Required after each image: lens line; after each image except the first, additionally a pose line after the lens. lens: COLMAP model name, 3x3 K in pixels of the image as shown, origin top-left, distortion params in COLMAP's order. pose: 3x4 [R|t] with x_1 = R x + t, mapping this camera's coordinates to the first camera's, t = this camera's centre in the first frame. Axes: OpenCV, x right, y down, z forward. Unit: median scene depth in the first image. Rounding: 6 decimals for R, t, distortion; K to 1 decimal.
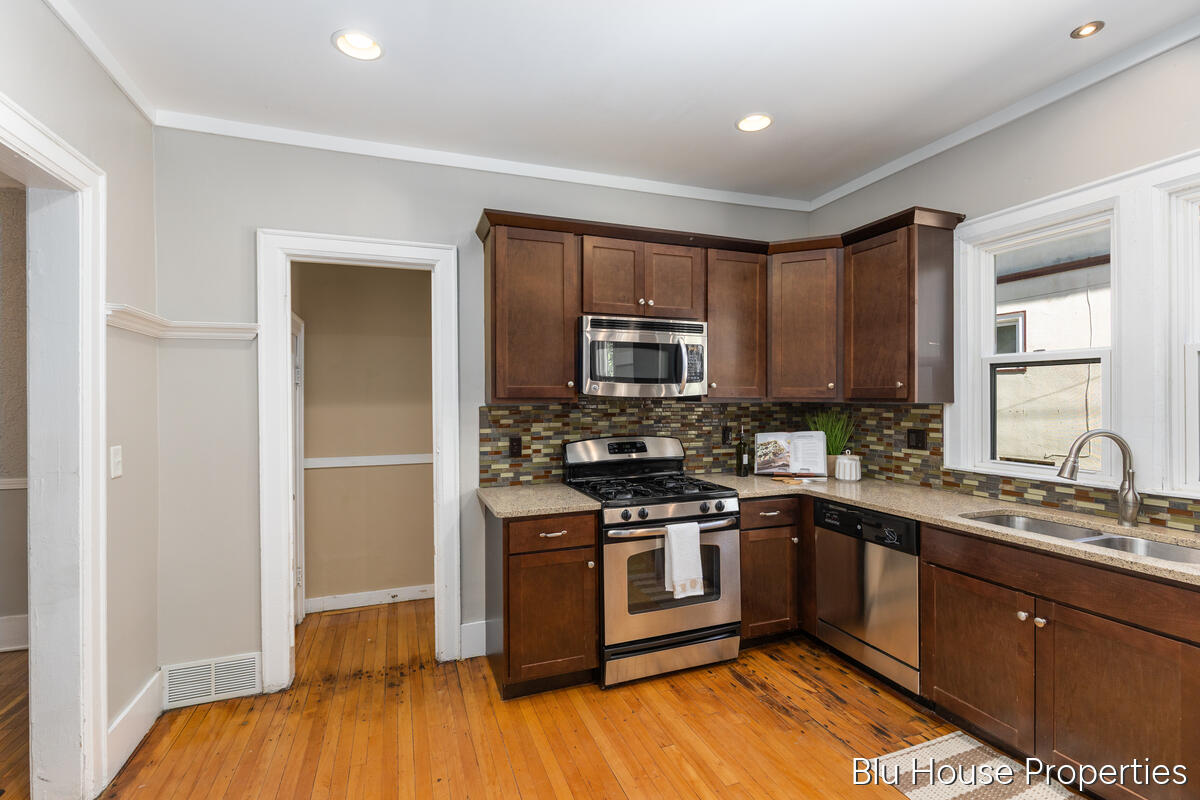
lens RADIAL K [[542.8, 0, 602.9], [0, 542.8, 401.5], [0, 0, 1]] dist [0.000041, -0.000947]
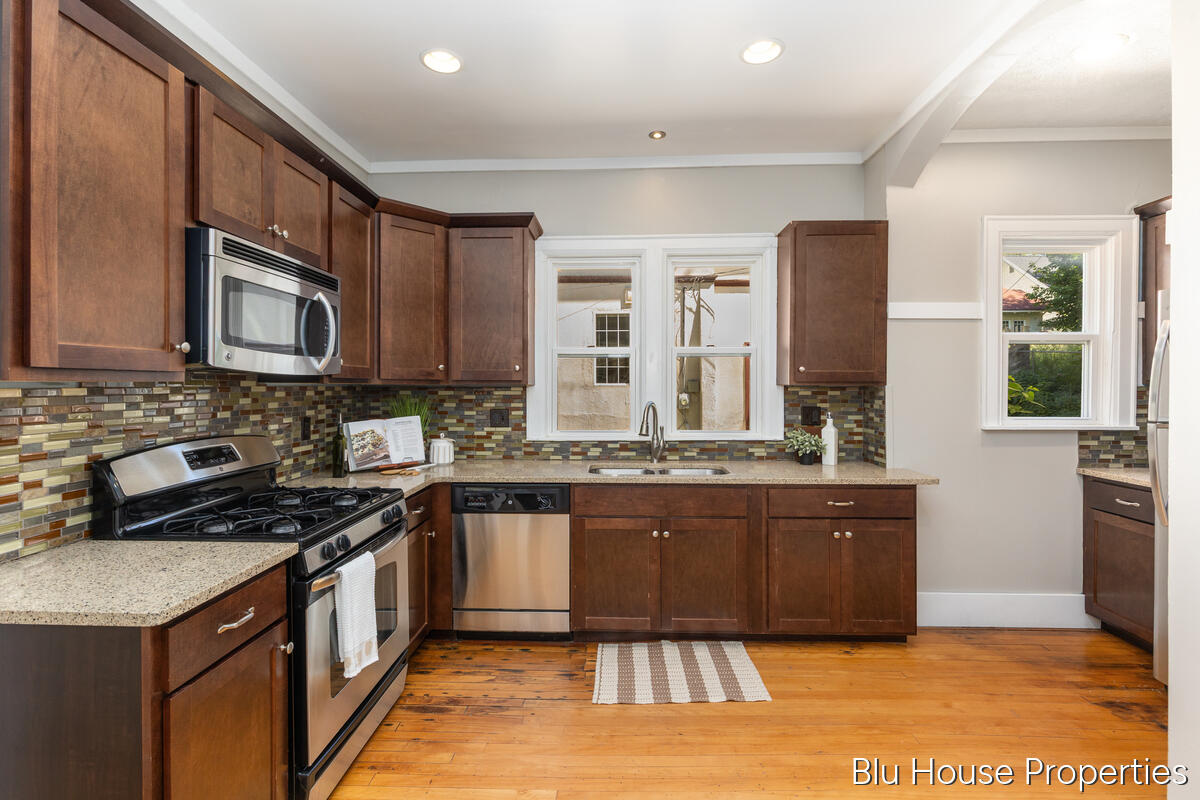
lens RADIAL K [[542.8, 0, 603.0], [0, 542.8, 391.2], [0, 0, 1]] dist [0.000041, -0.000947]
pose [[0.389717, -0.005588, 0.920918, -0.399105], [0.005889, 0.999976, 0.003575, 0.013020], [-0.920916, 0.004030, 0.389741, 0.399206]]
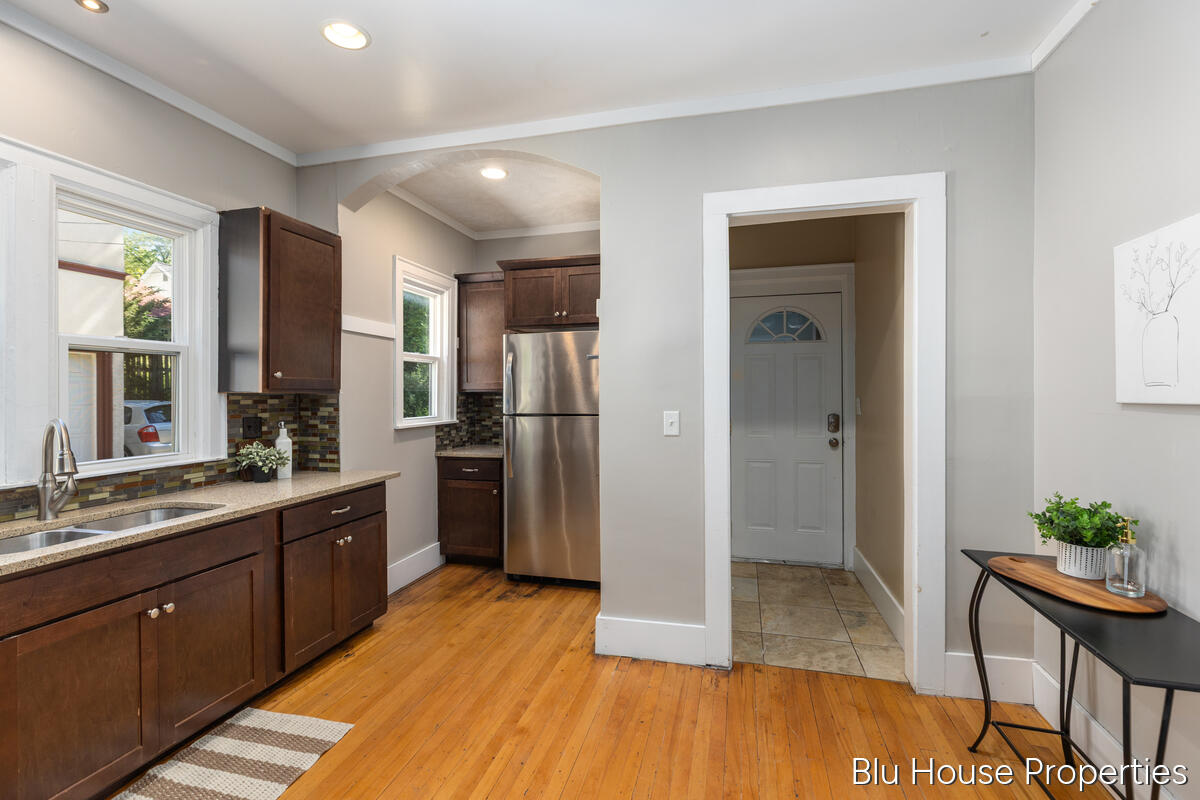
lens RADIAL K [[542.8, 0, 596.4], [0, 542.8, 396.3], [0, 0, 1]] dist [0.000041, -0.000947]
pose [[-0.806822, 0.004701, 0.590776, -0.285318], [0.012648, 0.999877, 0.009317, 0.011832], [-0.590659, 0.014989, -0.806782, 0.904033]]
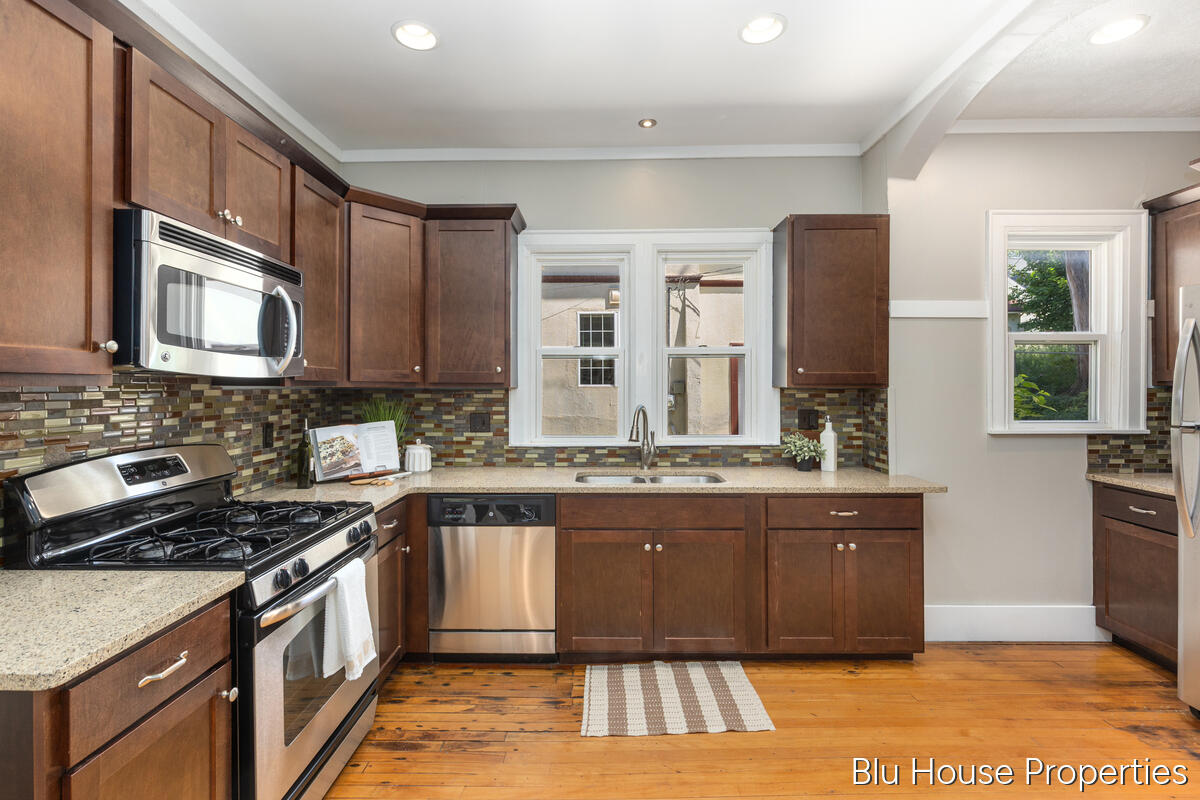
lens RADIAL K [[542.8, 0, 597.7], [0, 542.8, 387.8], [0, 0, 1]] dist [0.000041, -0.000947]
pose [[0.370290, 0.000958, 0.928916, -0.341278], [0.007436, 0.999964, -0.003995, 0.009133], [-0.928886, 0.008386, 0.370270, 0.432290]]
